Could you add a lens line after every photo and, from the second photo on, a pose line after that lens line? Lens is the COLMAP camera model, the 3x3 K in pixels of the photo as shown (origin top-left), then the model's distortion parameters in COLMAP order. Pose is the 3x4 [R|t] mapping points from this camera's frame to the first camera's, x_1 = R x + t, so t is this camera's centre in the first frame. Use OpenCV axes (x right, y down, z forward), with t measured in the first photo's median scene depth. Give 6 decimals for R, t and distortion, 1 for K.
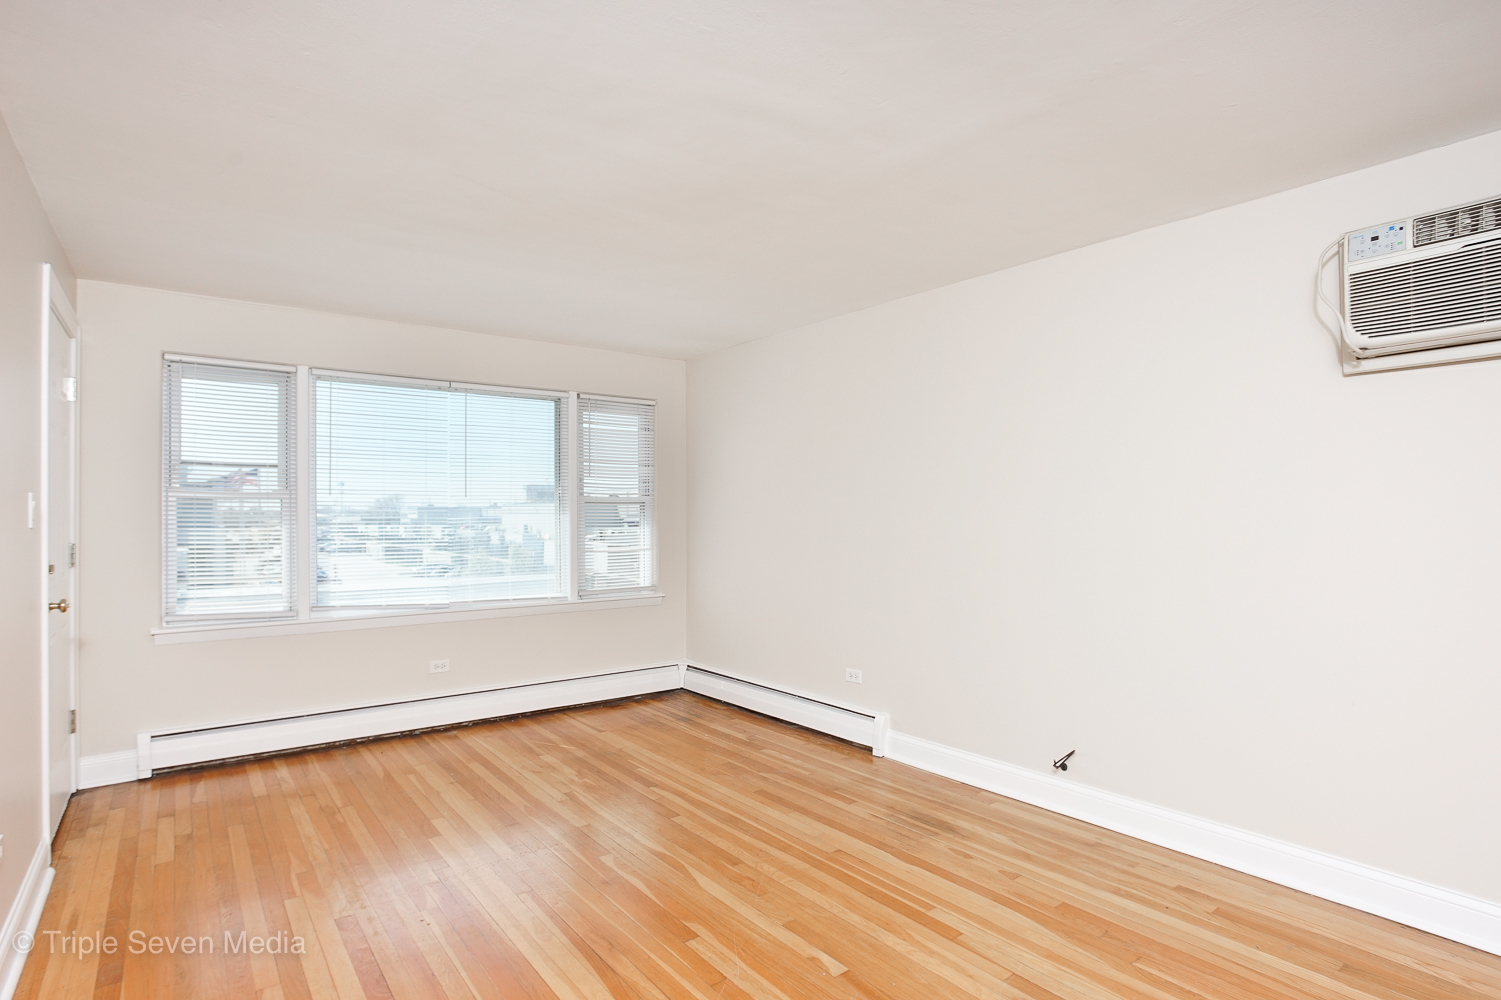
lens RADIAL K [[770.4, 0, 754.1], [0, 770.4, 512.8], [0, 0, 1]] dist [-0.024027, 0.008902]
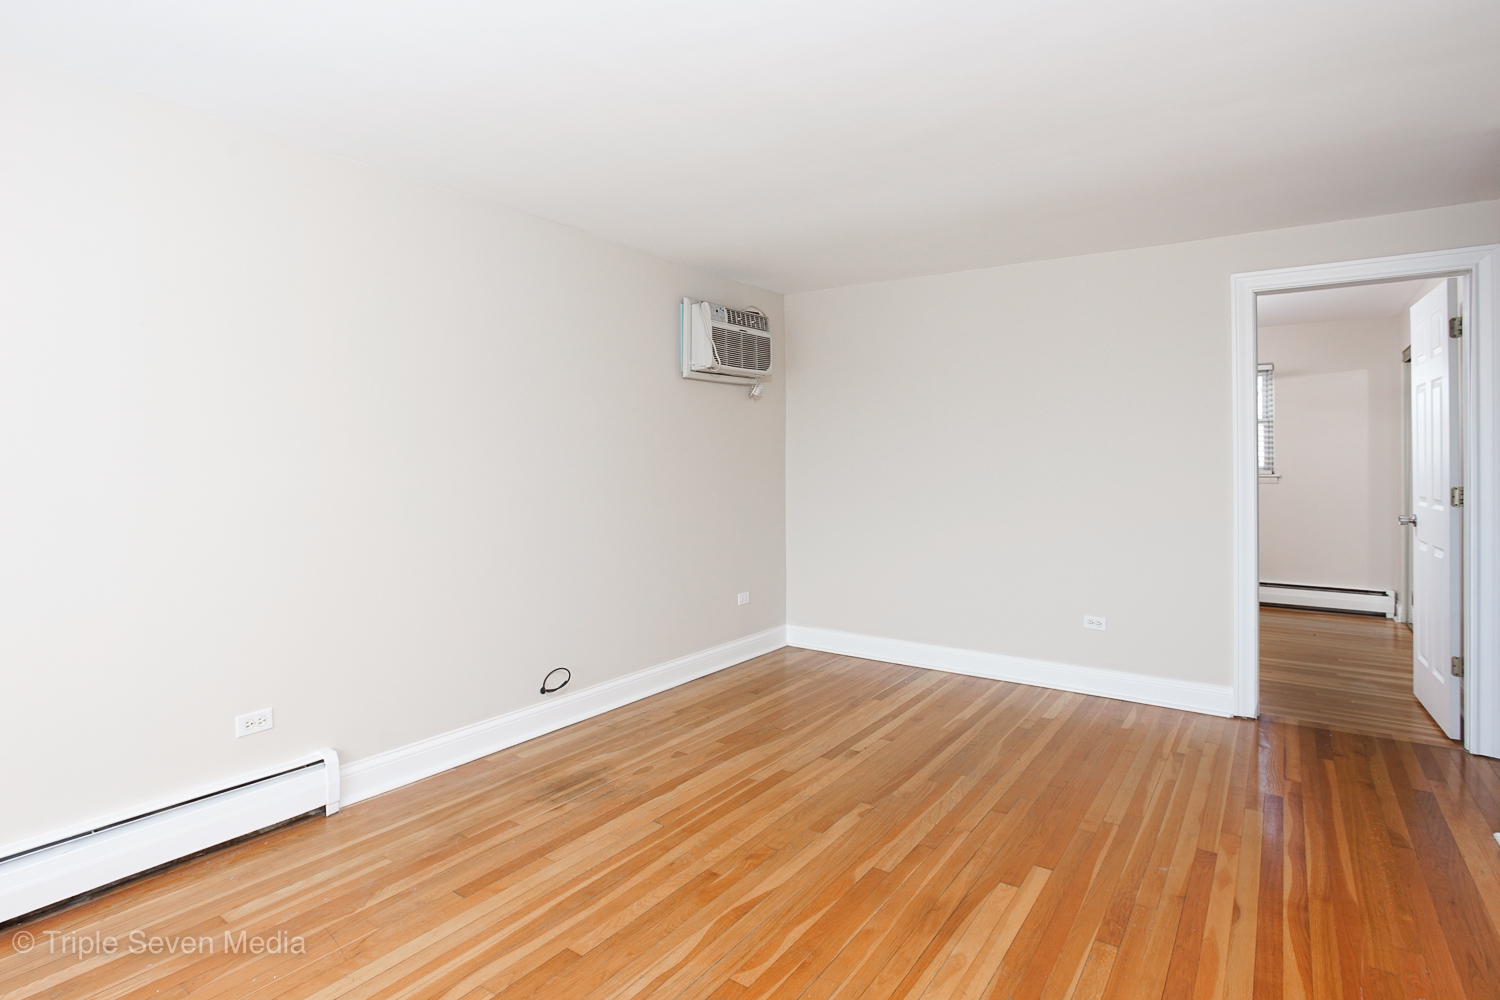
lens RADIAL K [[769.8, 0, 749.0], [0, 769.8, 464.2], [0, 0, 1]] dist [-0.024027, 0.008902]
pose [[-0.298026, 0.004154, 0.954549, -0.682587], [-0.006022, 0.999962, -0.006232, 0.018628], [-0.954539, -0.007605, -0.297990, 1.007152]]
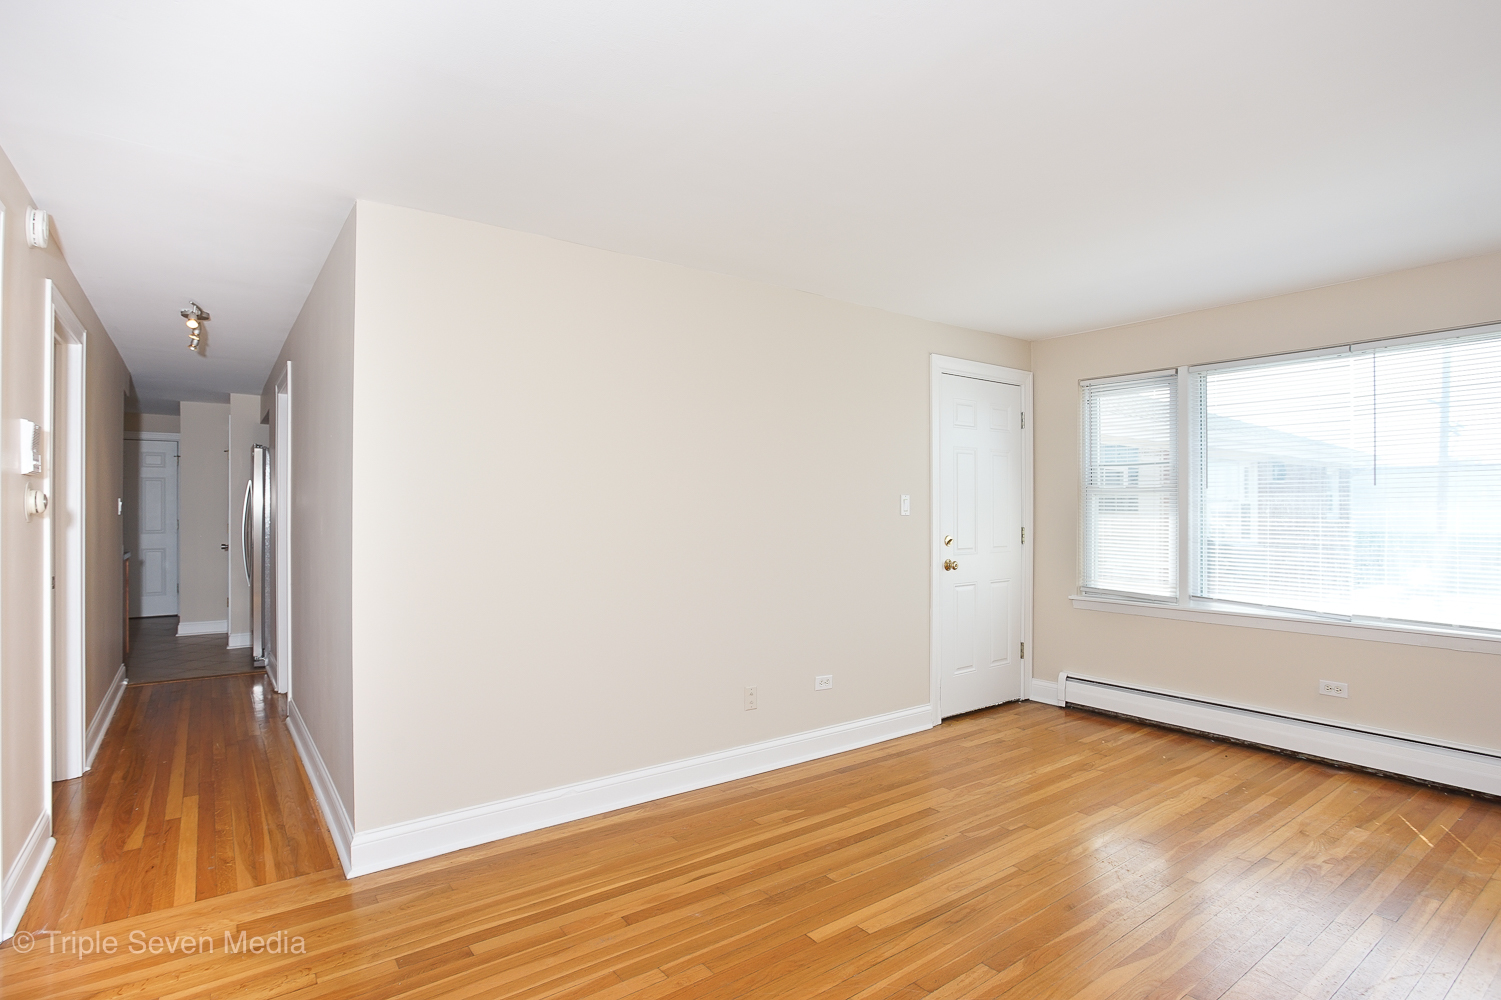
lens RADIAL K [[770.4, 0, 729.2], [0, 770.4, 501.8], [0, 0, 1]] dist [-0.024027, 0.008902]
pose [[-0.028853, -0.008135, -0.999551, 0.581314], [0.002050, 0.999964, -0.008197, 0.002951], [0.999582, -0.002286, -0.028835, 0.487992]]
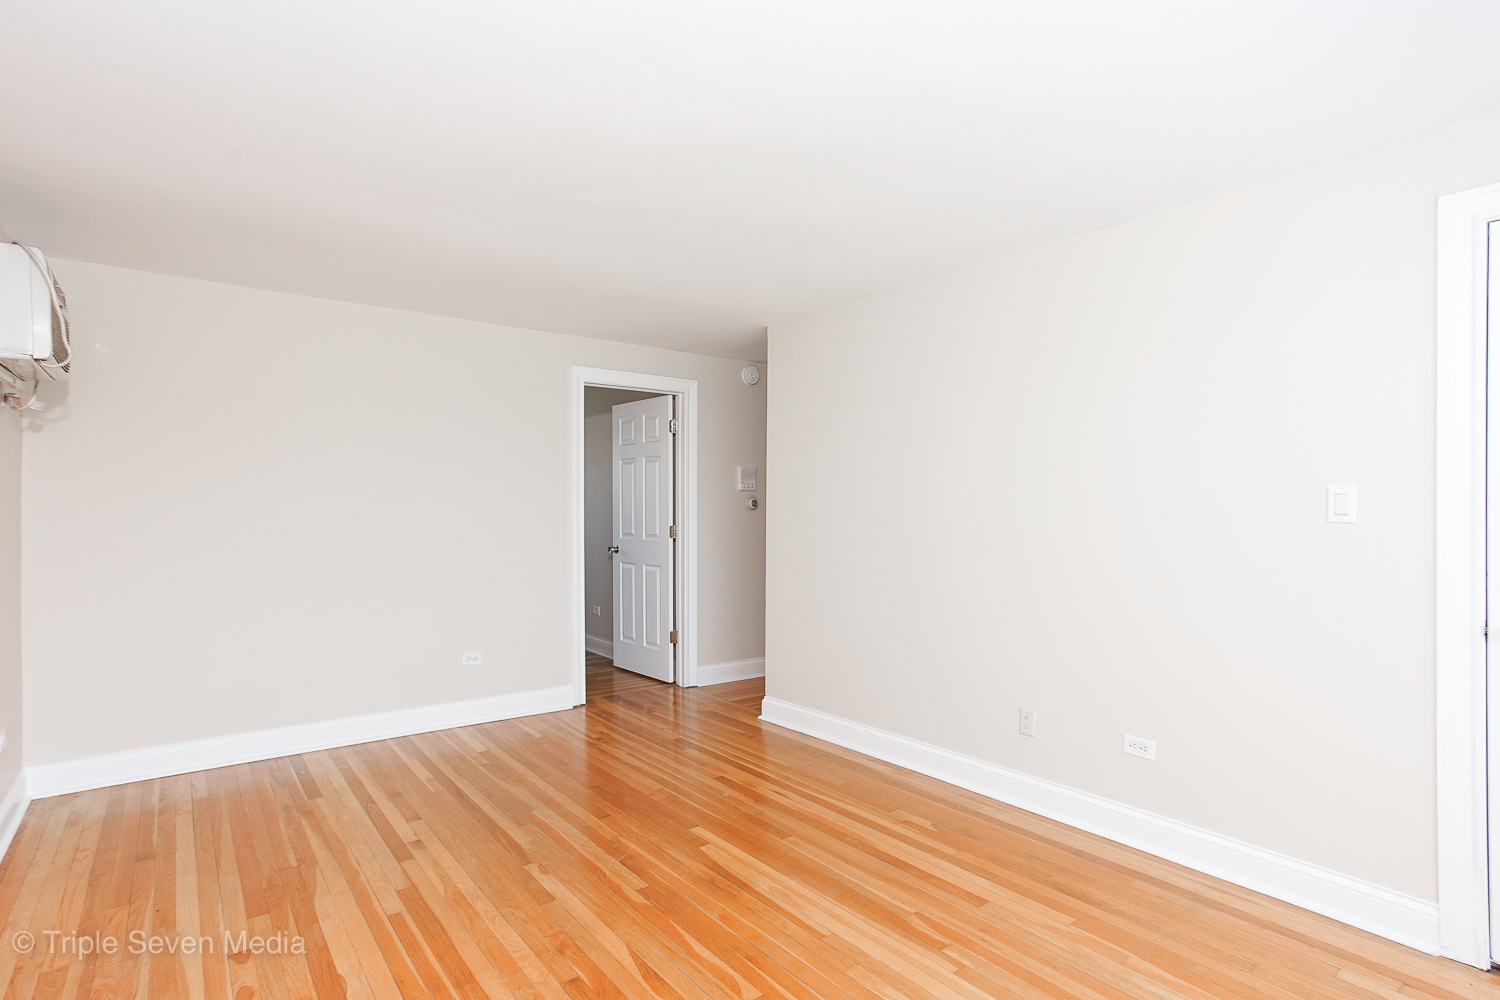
lens RADIAL K [[737.4, 0, 739.3], [0, 737.4, 501.7], [0, 0, 1]] dist [-0.001738, 0.005205]
pose [[-0.999935, 0.003883, 0.010722, -0.161084], [0.003683, 0.999820, -0.018604, 0.008672], [-0.010792, -0.018563, -0.999769, 1.427519]]
